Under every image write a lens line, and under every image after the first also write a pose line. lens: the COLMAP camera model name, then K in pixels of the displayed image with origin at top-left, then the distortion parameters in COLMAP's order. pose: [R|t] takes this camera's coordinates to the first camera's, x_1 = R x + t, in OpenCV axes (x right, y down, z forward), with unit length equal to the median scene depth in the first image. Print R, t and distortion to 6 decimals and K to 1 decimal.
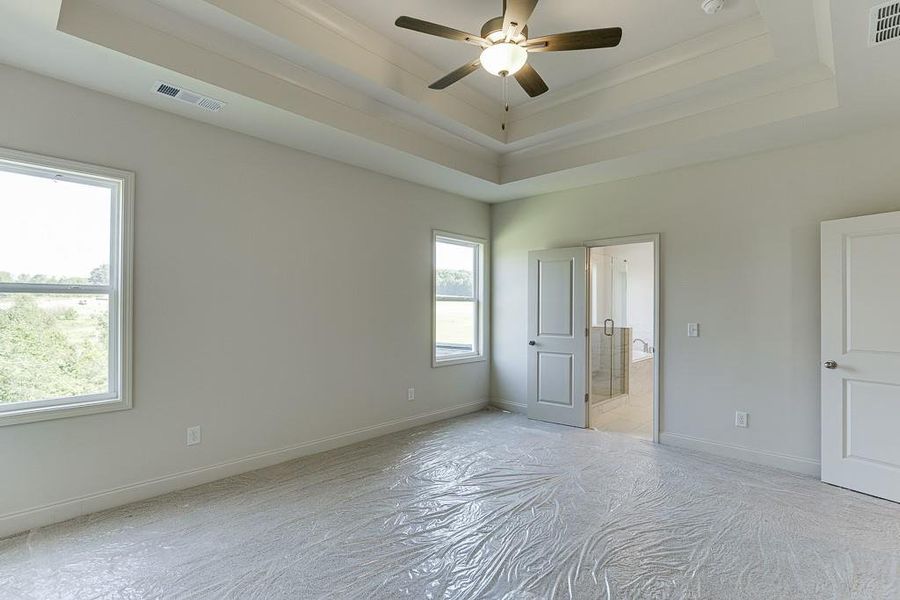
lens RADIAL K [[439.3, 0, 458.2], [0, 439.3, 301.7], [0, 0, 1]] dist [-0.005654, -0.000570]
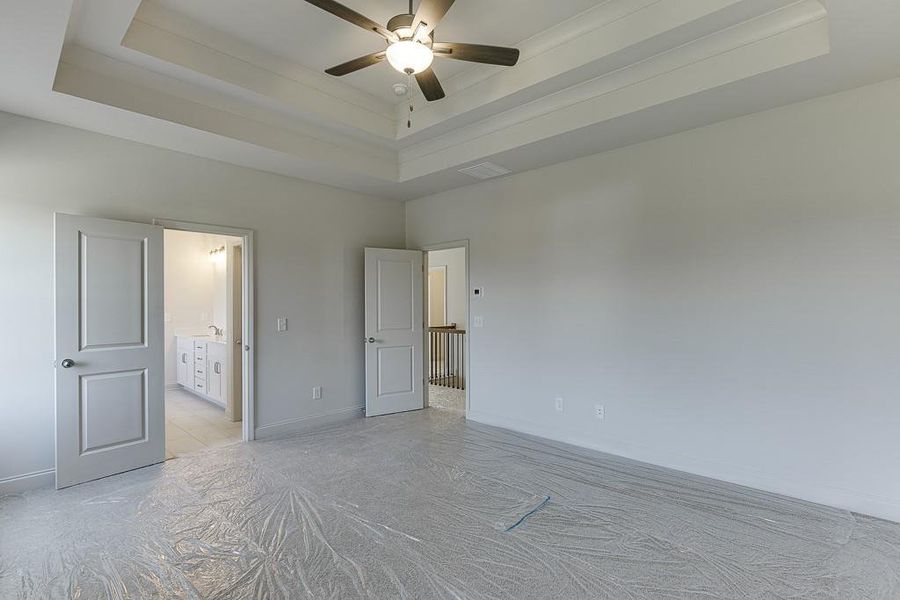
lens RADIAL K [[415.0, 0, 450.0], [0, 415.0, 304.2], [0, 0, 1]] dist [-0.001121, -0.000095]
pose [[0.026099, -0.003862, 0.999652, -0.506971], [-0.002064, 0.999990, 0.003918, 0.008247], [-0.999657, -0.002165, 0.026091, 0.559578]]
